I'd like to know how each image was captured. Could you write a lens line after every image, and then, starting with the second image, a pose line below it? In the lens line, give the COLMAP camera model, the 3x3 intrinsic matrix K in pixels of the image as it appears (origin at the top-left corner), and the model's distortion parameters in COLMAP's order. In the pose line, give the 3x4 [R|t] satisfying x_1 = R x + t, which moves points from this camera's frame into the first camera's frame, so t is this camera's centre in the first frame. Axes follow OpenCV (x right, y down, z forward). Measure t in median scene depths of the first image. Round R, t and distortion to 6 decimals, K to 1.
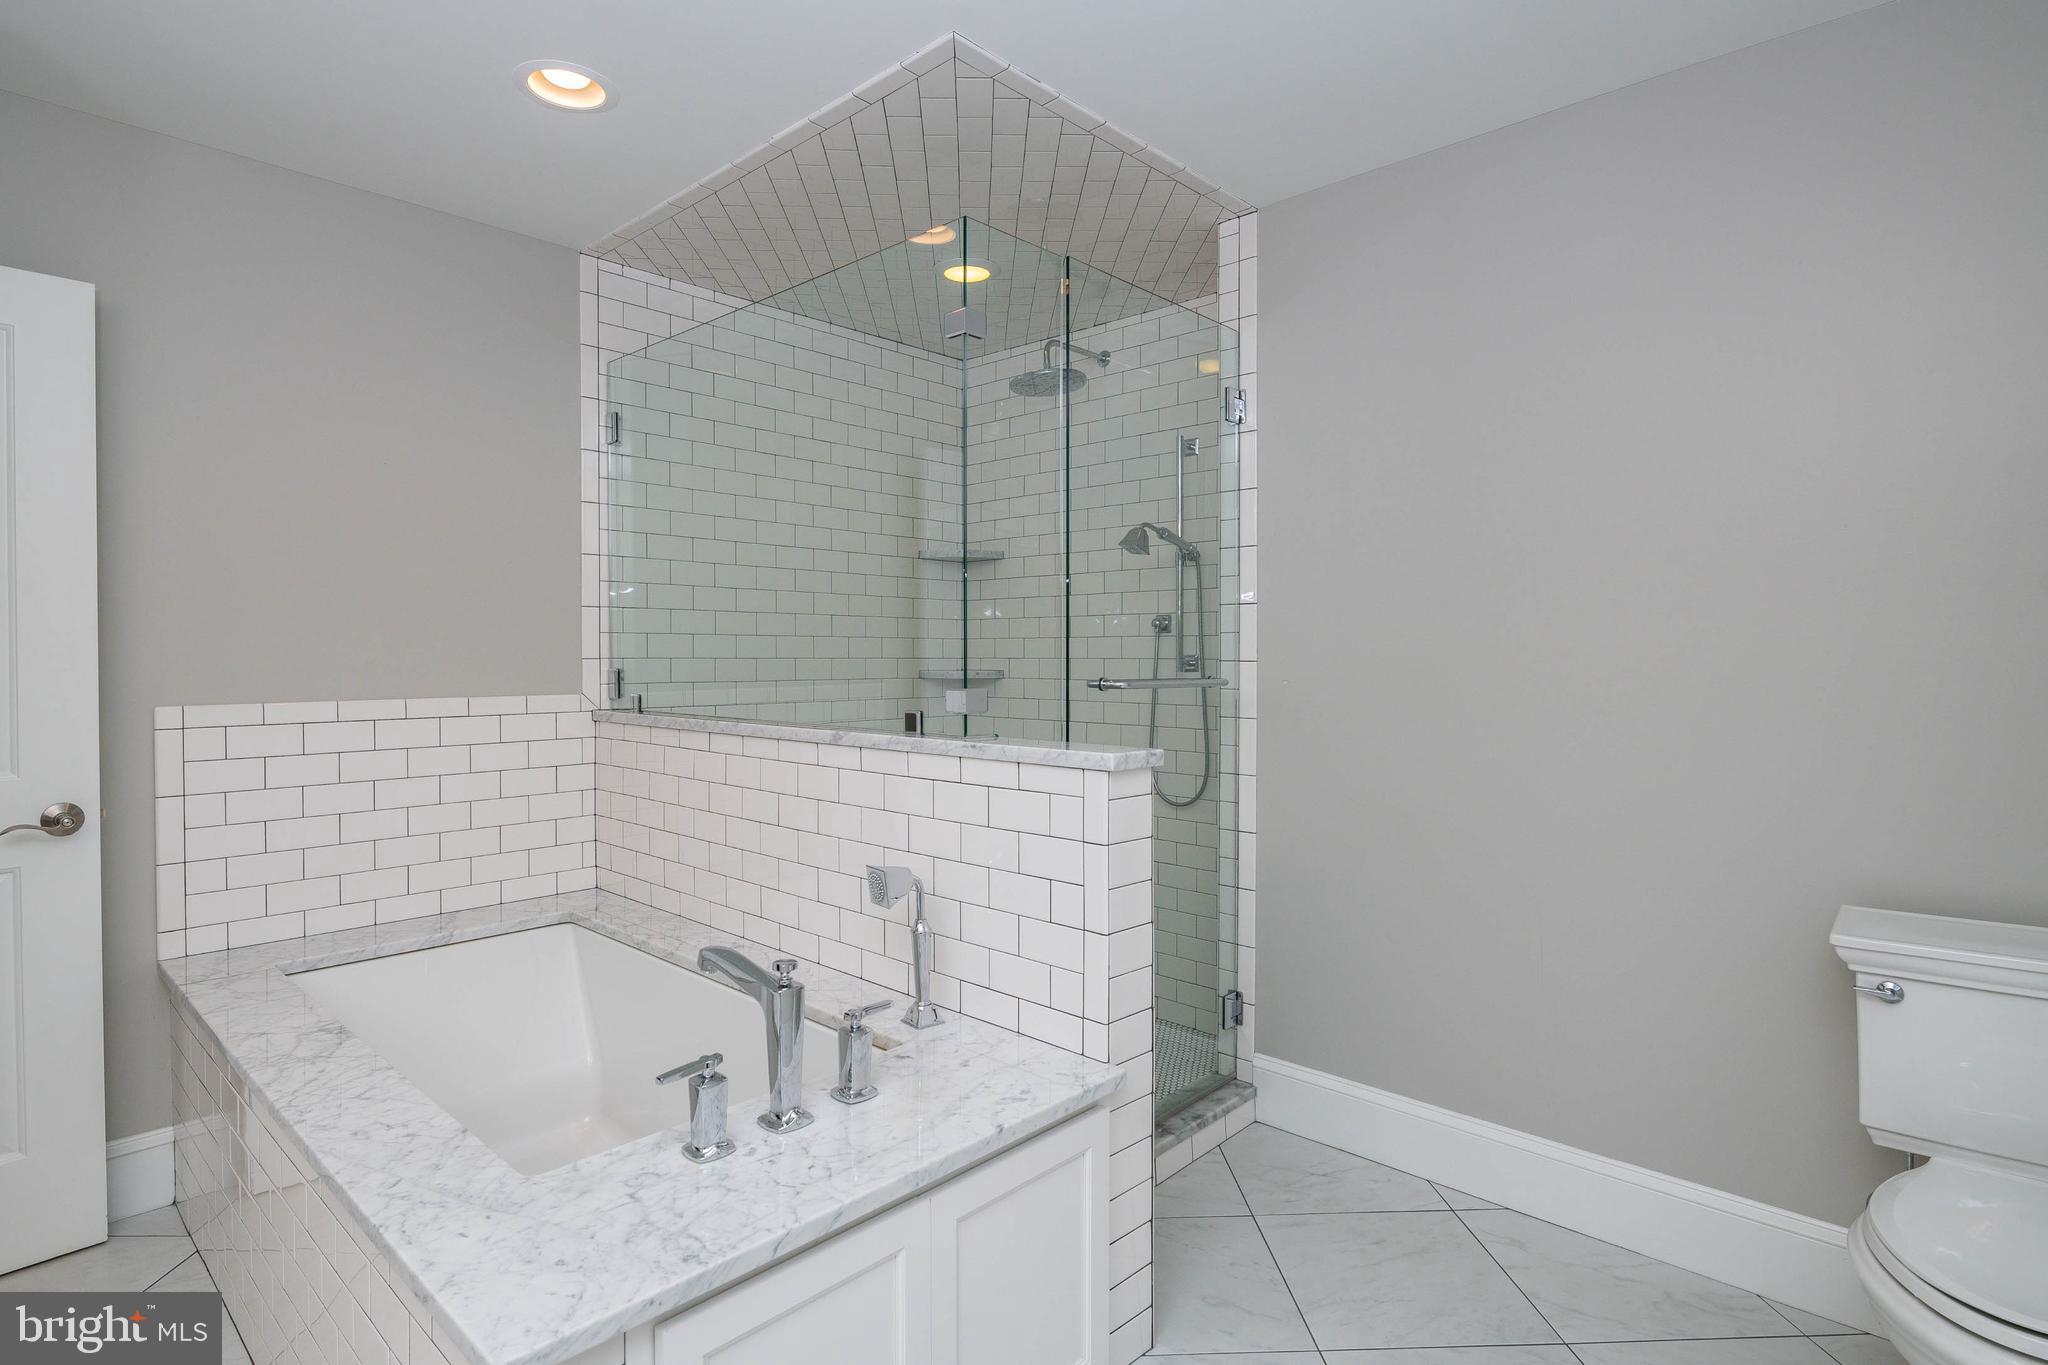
lens RADIAL K [[1071.7, 0, 1020.9], [0, 1071.7, 667.8], [0, 0, 1]] dist [0.005652, 0.000205]
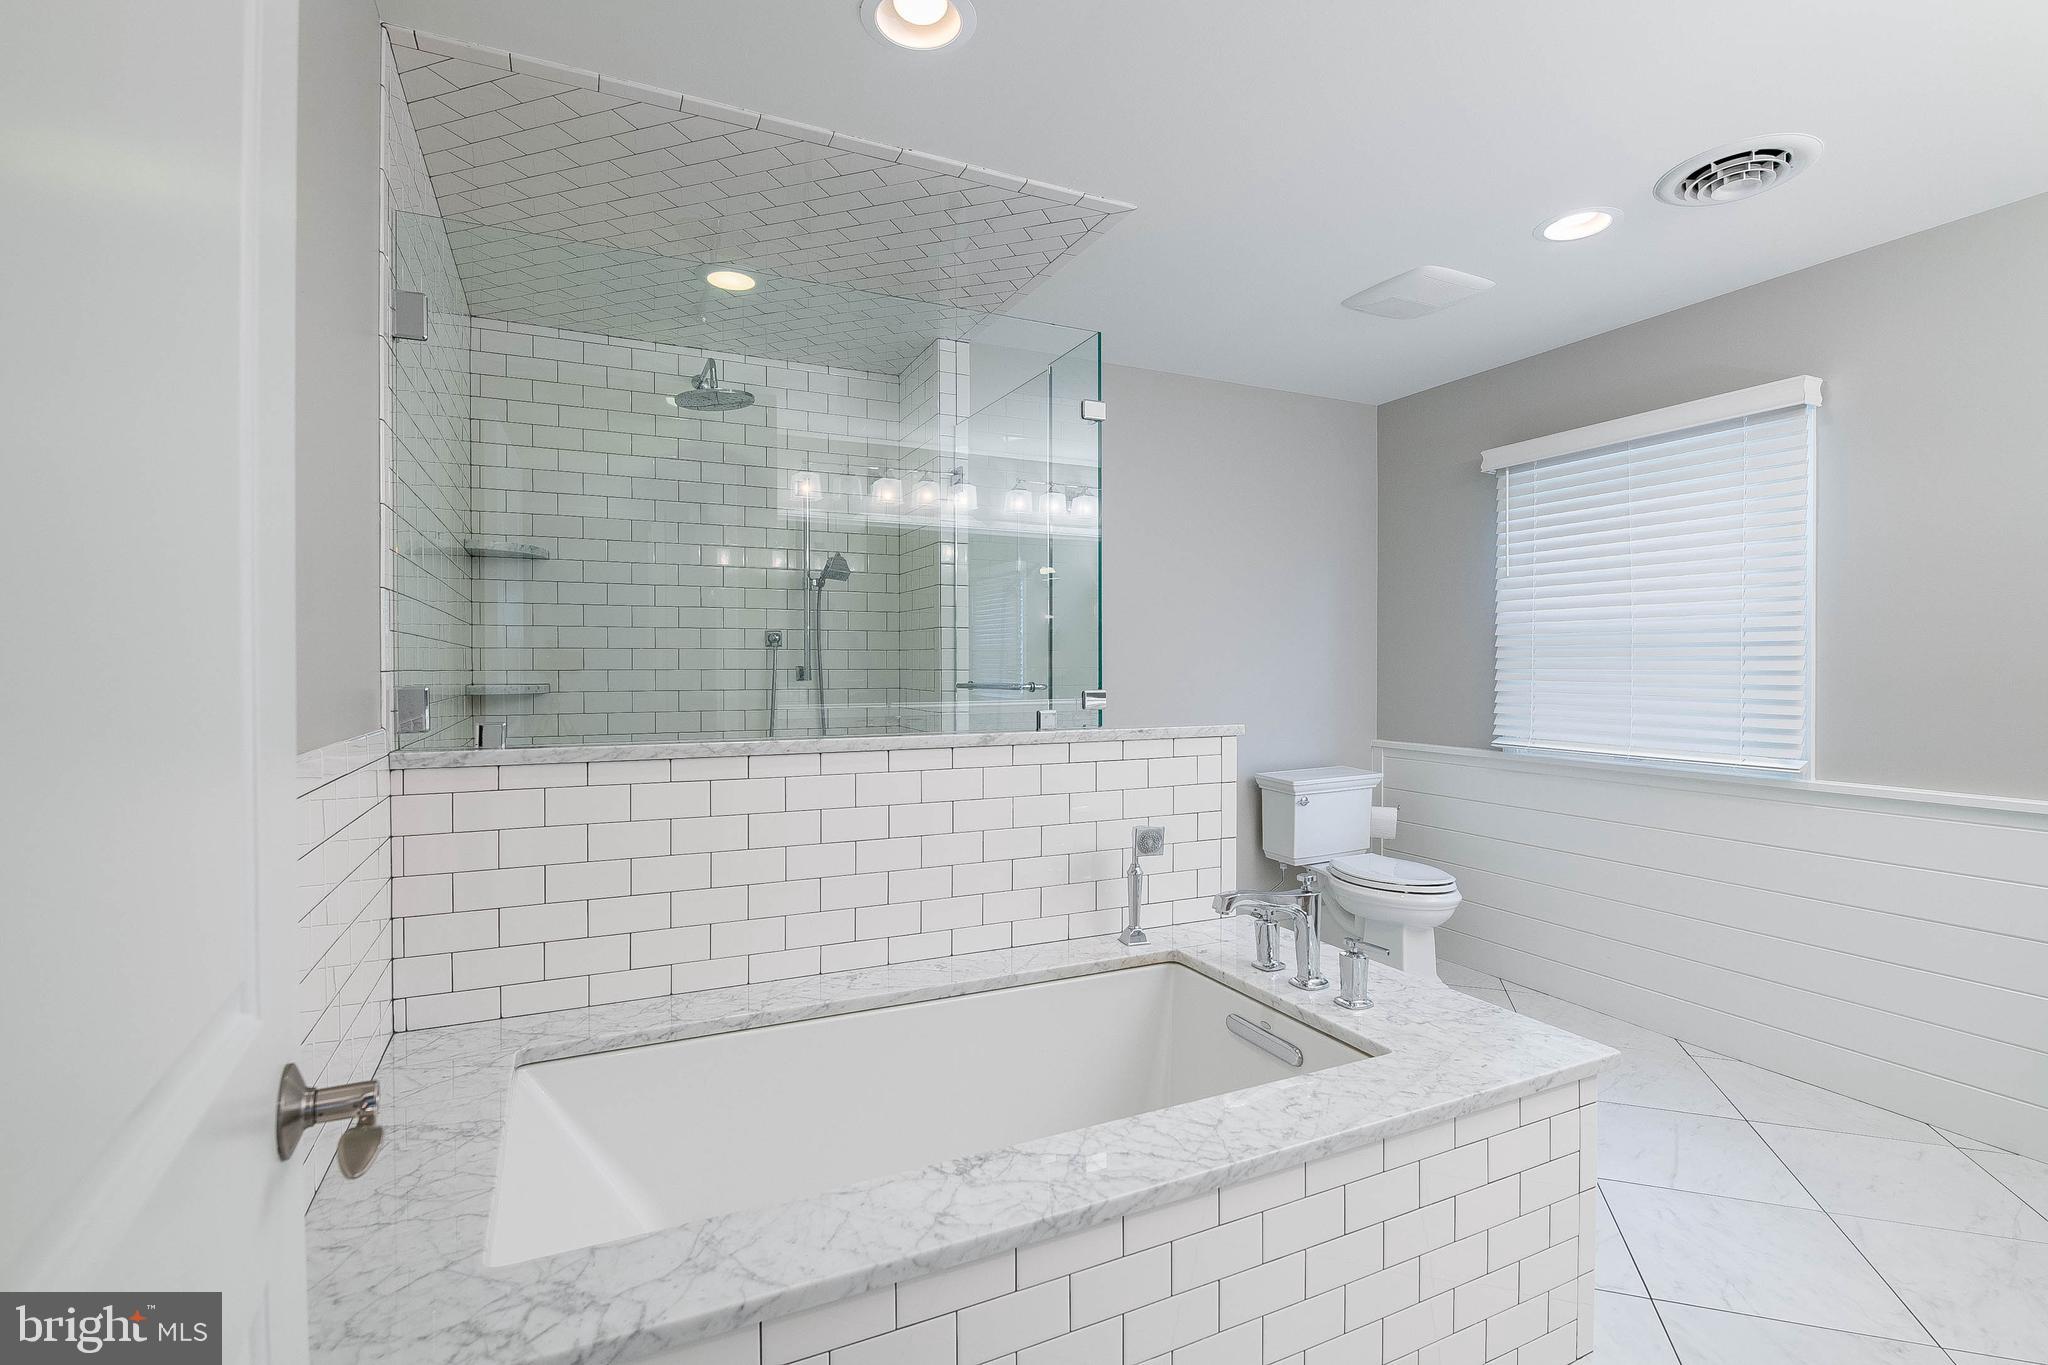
lens RADIAL K [[914.6, 0, 1015.2], [0, 914.6, 679.2], [0, 0, 1]] dist [-0.011282, -0.004427]
pose [[0.368314, -0.016971, 0.929547, -1.167101], [0.014286, 0.999819, 0.012594, -0.010370], [-0.929592, 0.008641, 0.368489, 0.702412]]
